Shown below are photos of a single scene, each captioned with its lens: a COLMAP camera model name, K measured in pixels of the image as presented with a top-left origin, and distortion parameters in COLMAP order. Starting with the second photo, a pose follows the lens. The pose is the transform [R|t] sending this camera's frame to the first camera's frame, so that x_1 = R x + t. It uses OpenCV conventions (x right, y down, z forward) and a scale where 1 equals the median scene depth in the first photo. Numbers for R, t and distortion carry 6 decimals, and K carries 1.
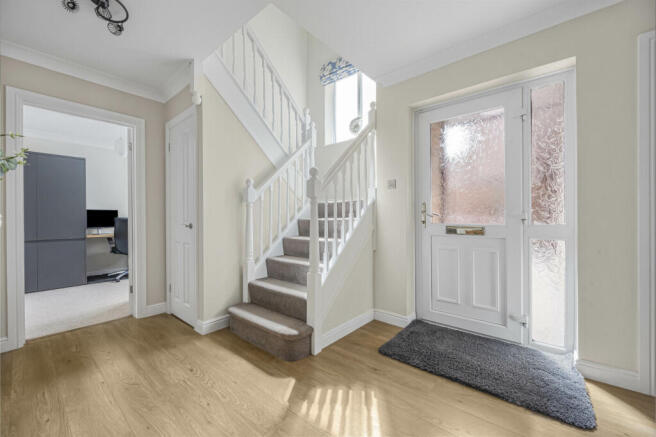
lens RADIAL K [[264.1, 0, 327.4], [0, 264.1, 218.6], [0, 0, 1]] dist [0.003853, 0.000268]
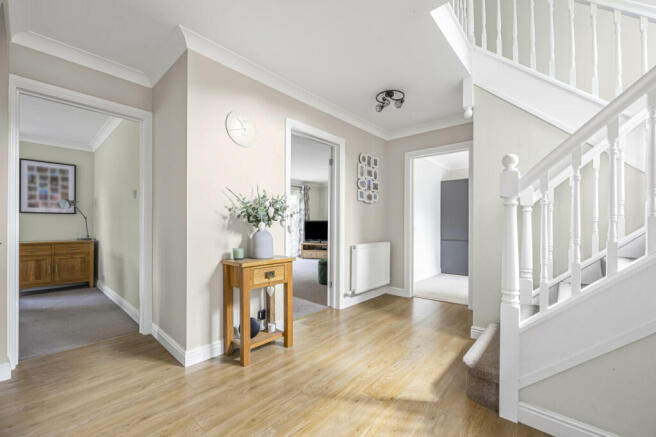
lens RADIAL K [[264.1, 0, 328.0], [0, 264.1, 220.7], [0, 0, 1]] dist [0.003853, 0.000268]
pose [[-0.032163, -0.014805, -0.999373, 0.780099], [-0.002880, 0.999888, -0.014720, -0.001779], [0.999478, 0.002405, -0.032202, 0.629359]]
